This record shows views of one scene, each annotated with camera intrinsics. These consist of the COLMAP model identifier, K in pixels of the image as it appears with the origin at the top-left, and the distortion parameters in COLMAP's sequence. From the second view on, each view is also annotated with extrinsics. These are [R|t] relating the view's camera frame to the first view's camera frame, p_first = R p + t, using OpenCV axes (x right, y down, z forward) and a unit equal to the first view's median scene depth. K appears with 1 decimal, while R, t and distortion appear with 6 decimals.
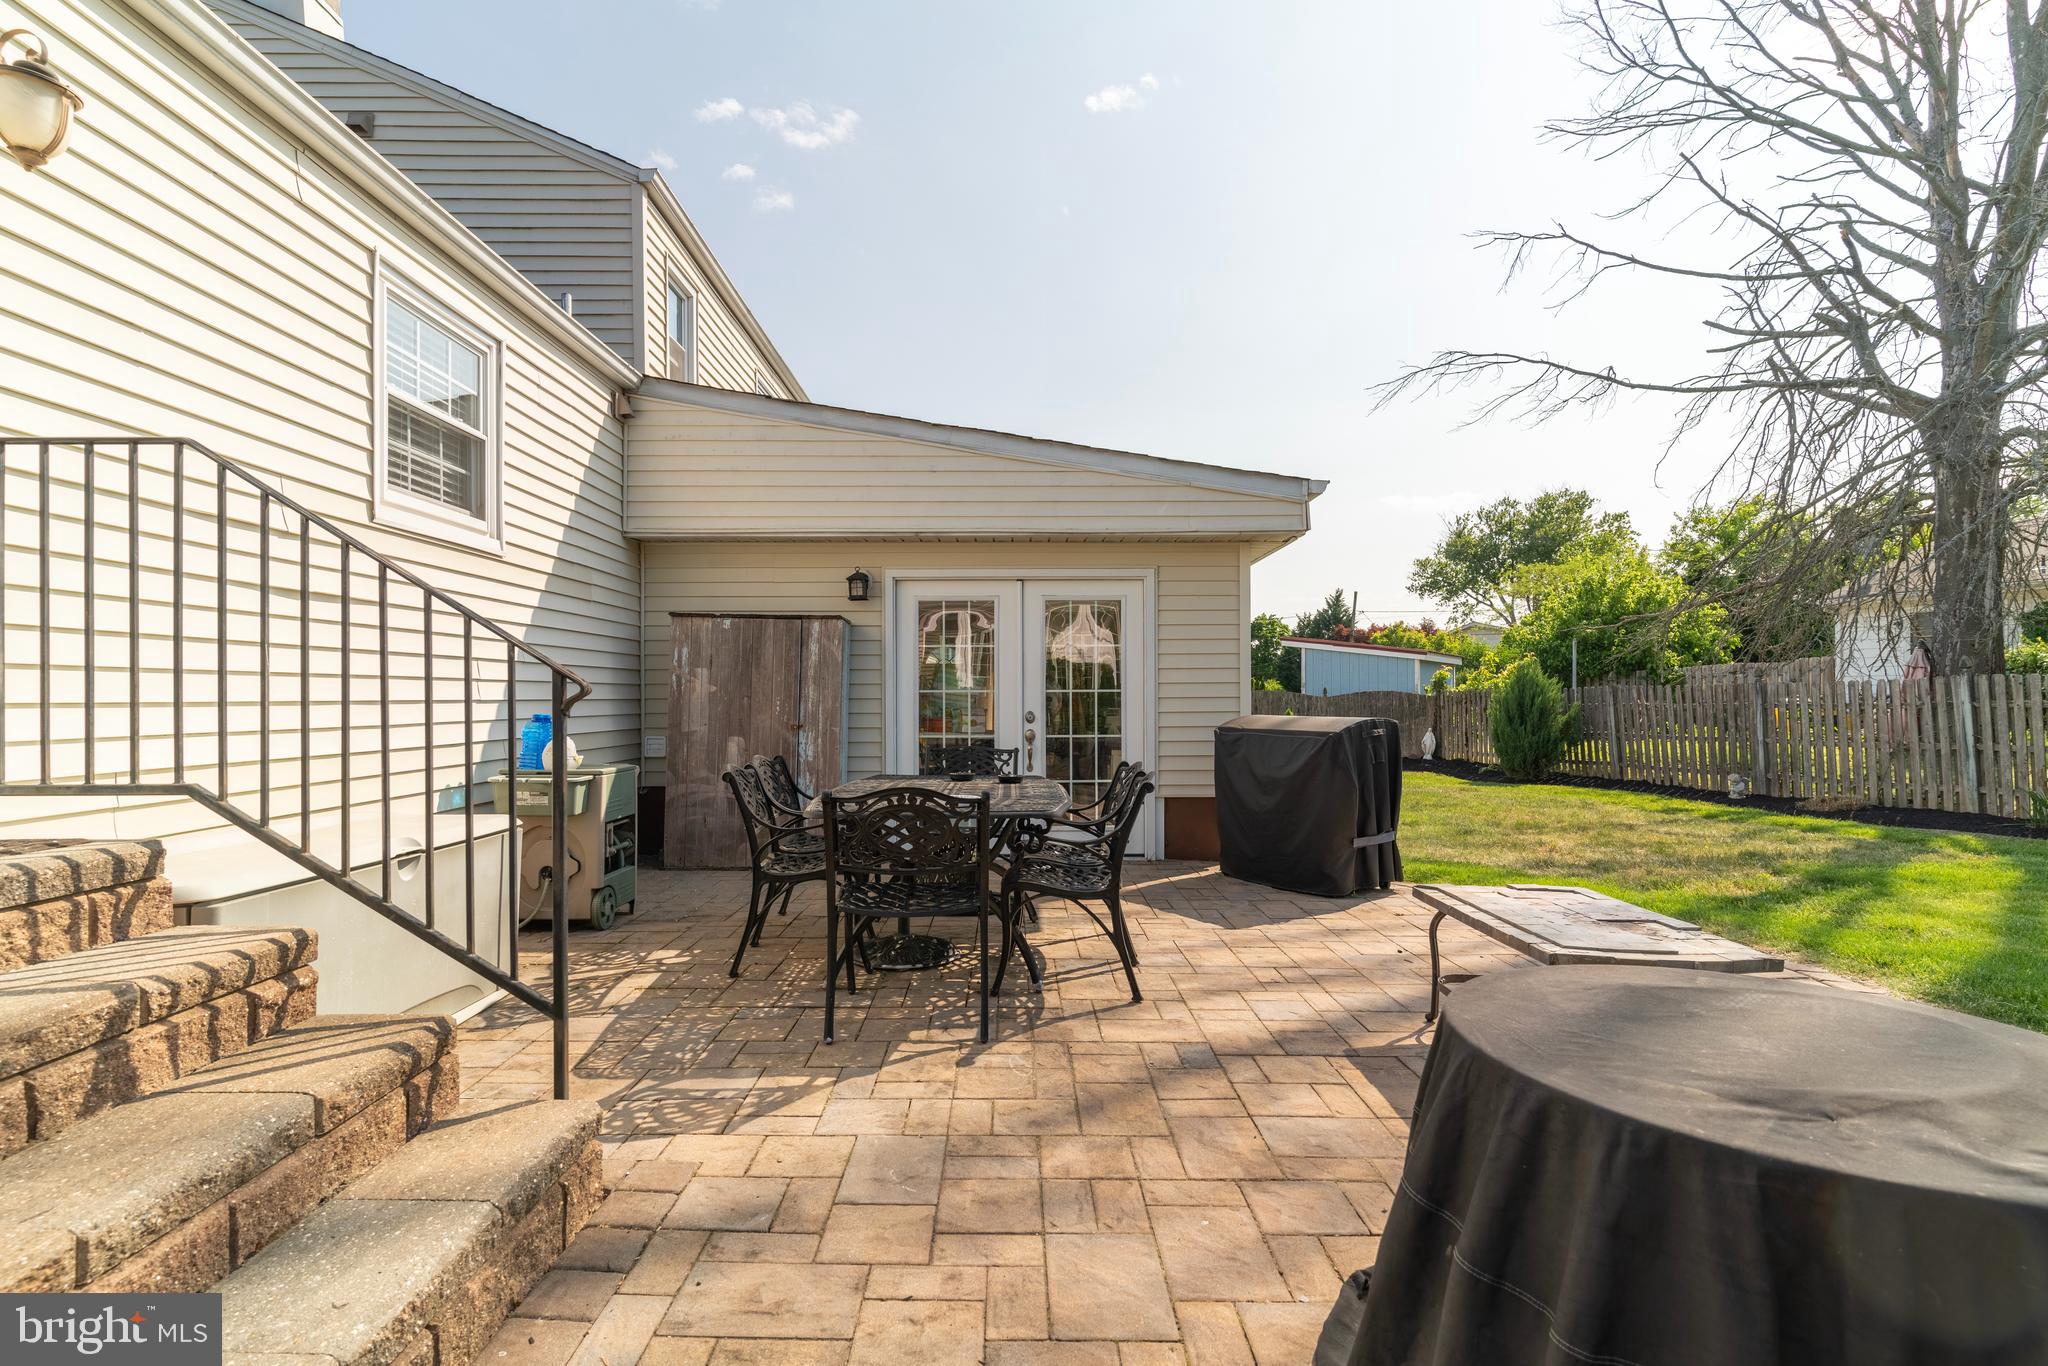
lens RADIAL K [[1013.6, 0, 1029.6], [0, 1013.6, 692.3], [0, 0, 1]] dist [0.002641, -0.000487]
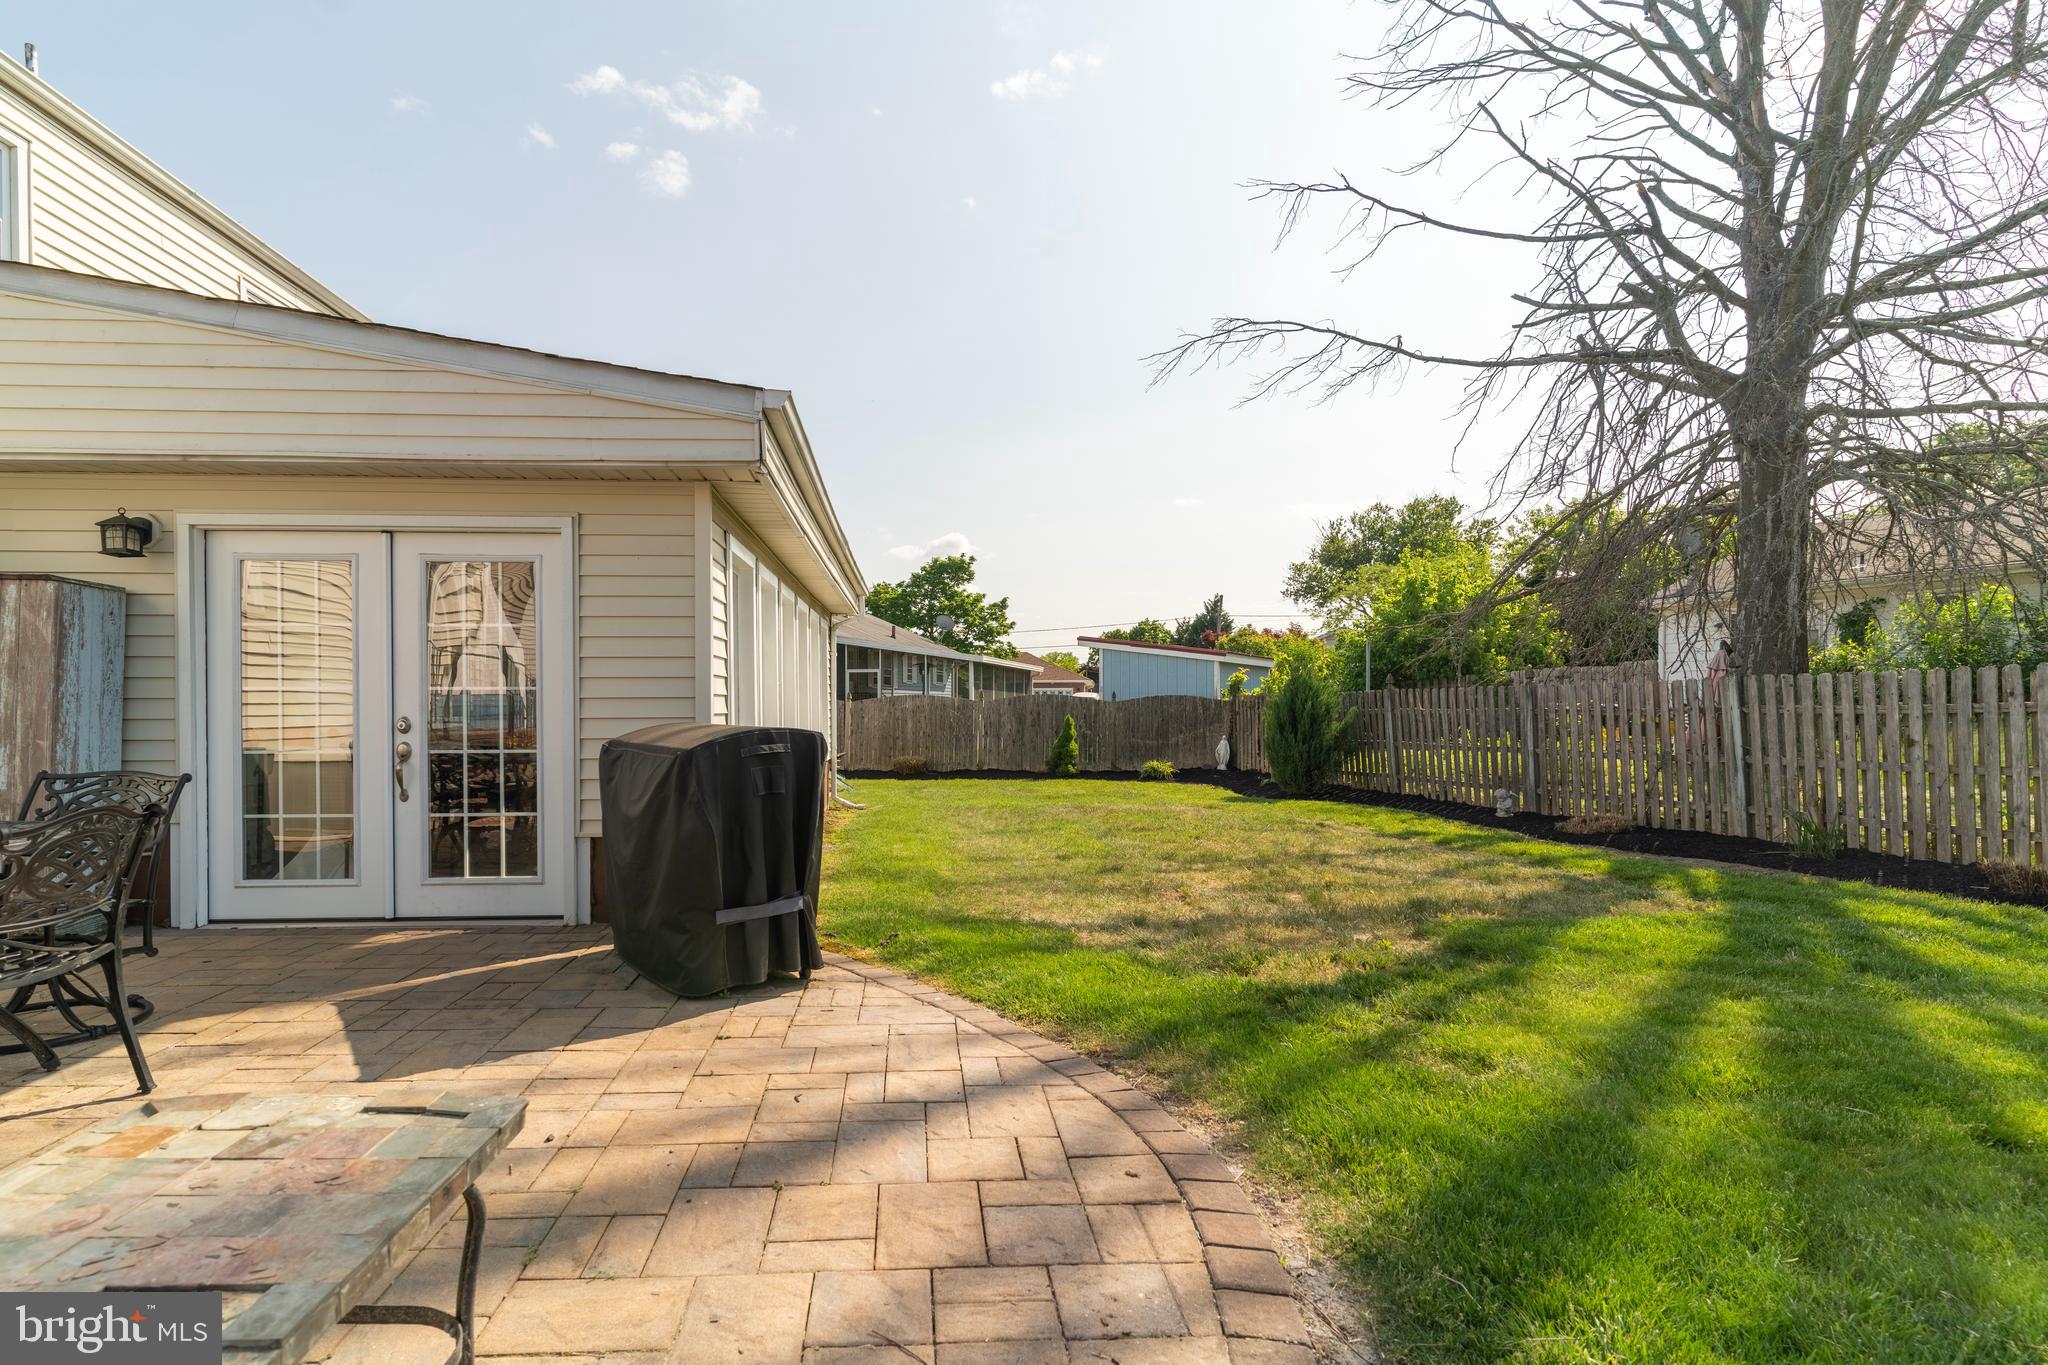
lens RADIAL K [[1012.6, 0, 985.0], [0, 1012.6, 707.0], [0, 0, 1]] dist [0.002954, 0.000434]
pose [[0.998704, 0.001454, 0.050866, 0.167580], [-0.001903, 0.999960, 0.008786, 0.002123], [-0.050851, -0.008872, 0.998667, 0.120930]]
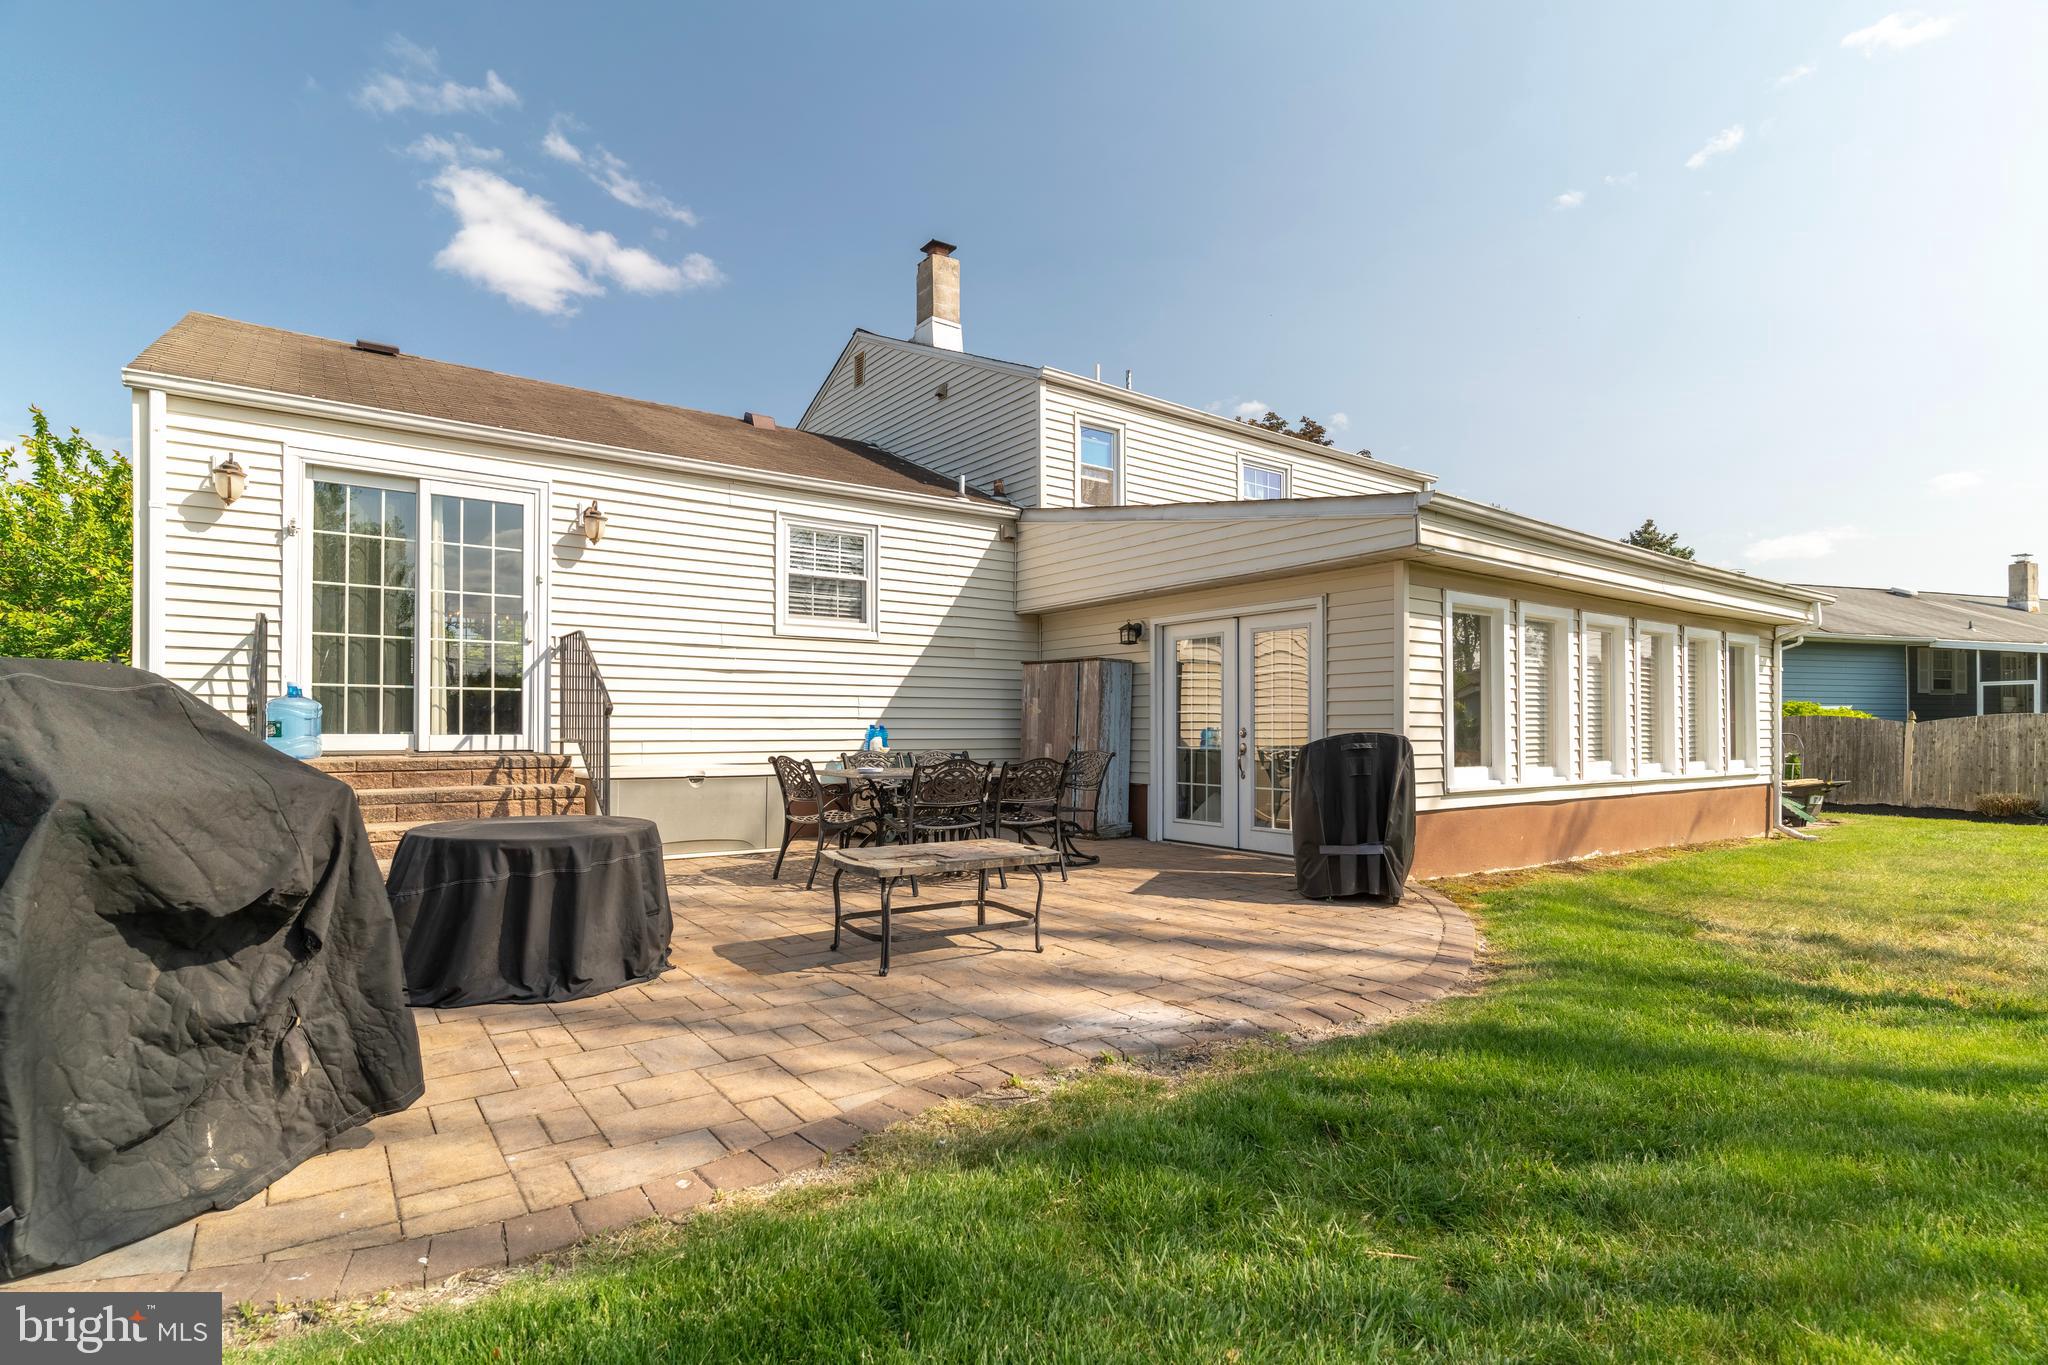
lens RADIAL K [[1012.6, 0, 985.0], [0, 1012.6, 707.0], [0, 0, 1]] dist [0.002954, 0.000434]
pose [[0.555918, -0.014913, -0.831103, 0.365756], [0.001005, 0.999850, -0.017269, 0.006505], [0.831237, 0.008765, 0.555850, 0.042869]]
